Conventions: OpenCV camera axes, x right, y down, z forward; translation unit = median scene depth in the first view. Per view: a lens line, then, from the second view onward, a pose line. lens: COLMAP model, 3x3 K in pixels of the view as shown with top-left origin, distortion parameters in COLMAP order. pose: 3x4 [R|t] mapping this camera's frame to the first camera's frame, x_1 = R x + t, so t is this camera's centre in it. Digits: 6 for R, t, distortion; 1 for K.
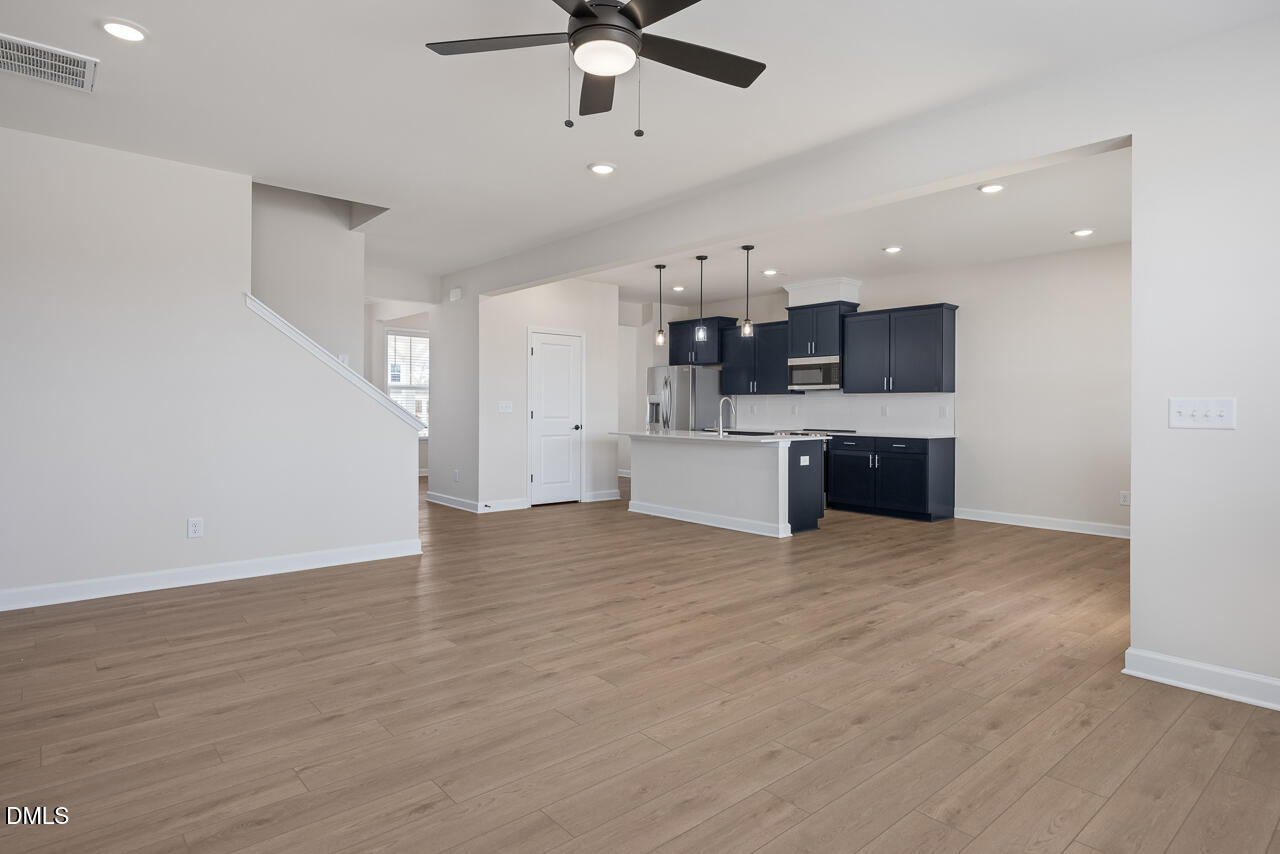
lens RADIAL K [[697.7, 0, 647.6], [0, 697.7, 402.1], [0, 0, 1]] dist [0.002492, -0.002243]
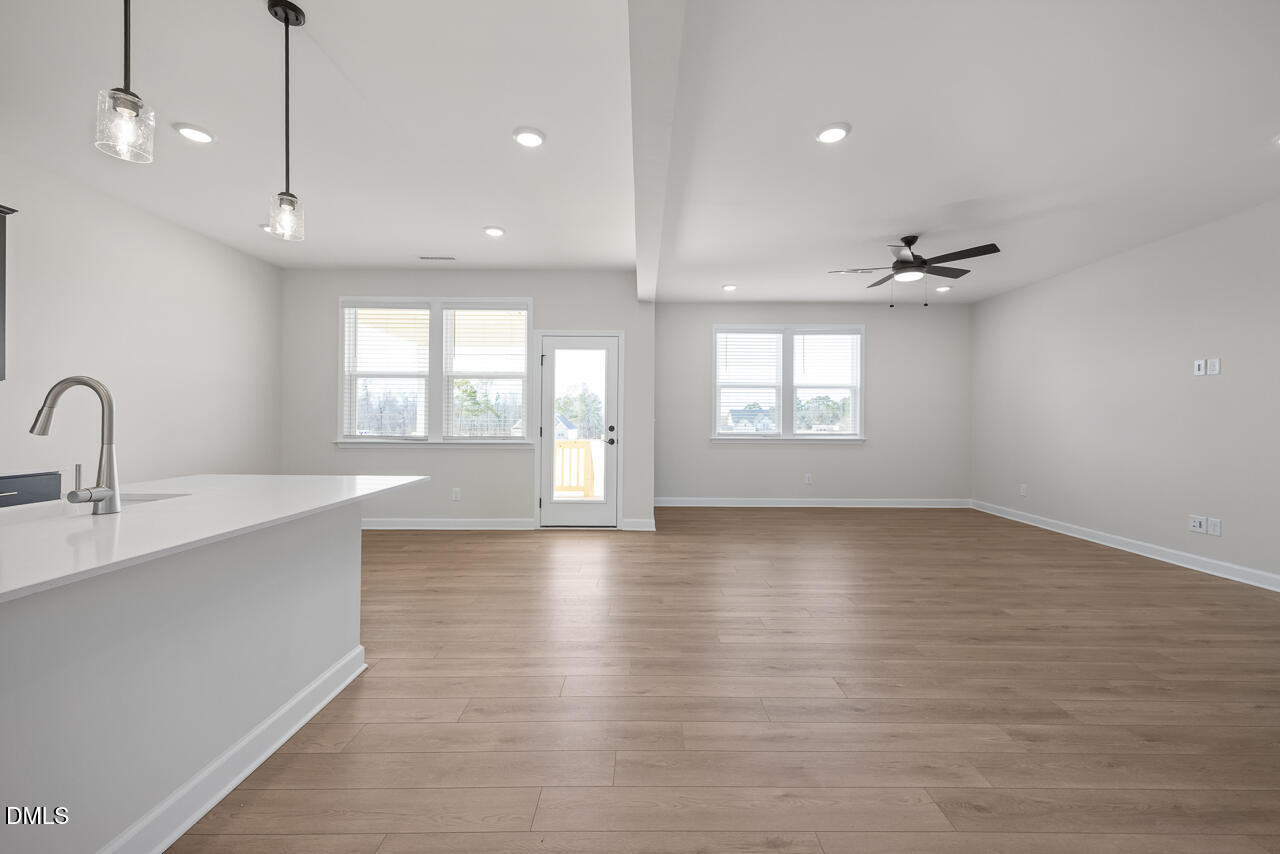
lens RADIAL K [[528.5, 0, 642.6], [0, 528.5, 422.4], [0, 0, 1]] dist [0.013337, -0.000135]
pose [[-0.750437, -0.012664, 0.660821, -0.188614], [-0.015942, 0.999872, 0.001057, 0.008021], [-0.660750, -0.009742, -0.750543, 0.969214]]
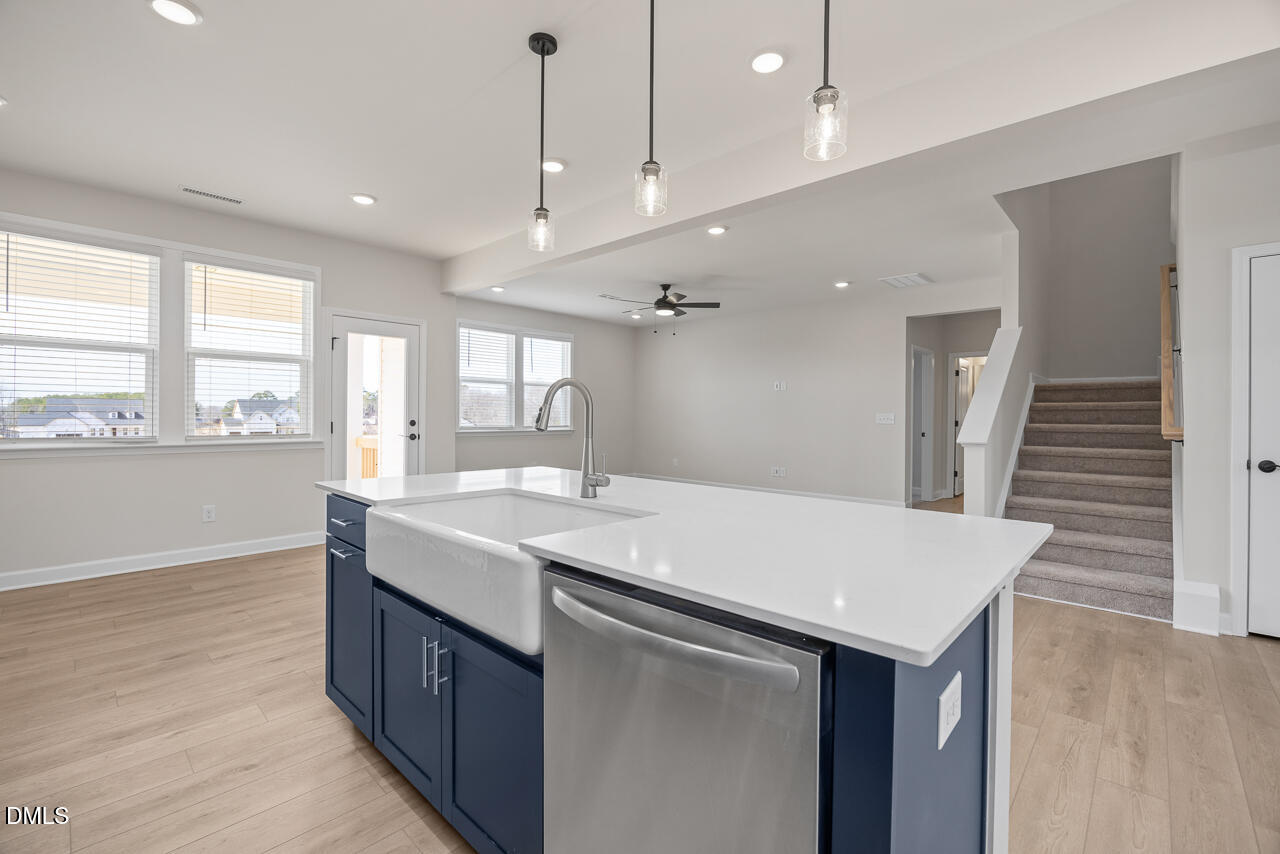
lens RADIAL K [[562.6, 0, 639.5], [0, 562.6, 425.3], [0, 0, 1]] dist [-0.008897, 0.001030]
pose [[-0.995306, -0.011102, -0.096135, 0.102709], [-0.011819, 0.999906, 0.006889, 0.012414], [0.096050, 0.007992, -0.995344, 1.203881]]
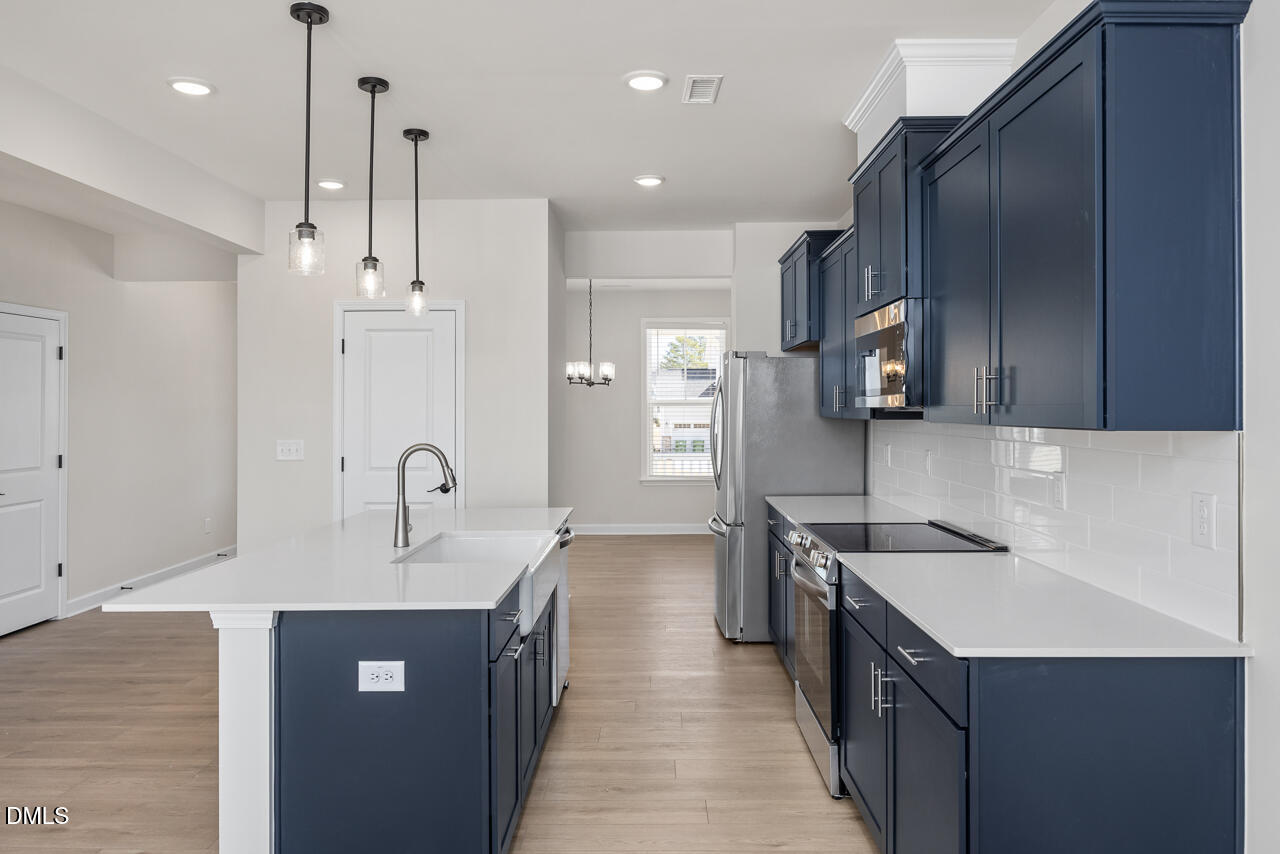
lens RADIAL K [[846.4, 0, 659.0], [0, 846.4, 409.2], [0, 0, 1]] dist [0.001362, -0.003539]
pose [[0.753174, -0.010197, -0.657742, 0.479396], [0.016572, 0.999857, 0.003476, -0.023667], [0.657612, -0.013518, 0.753235, 0.711436]]
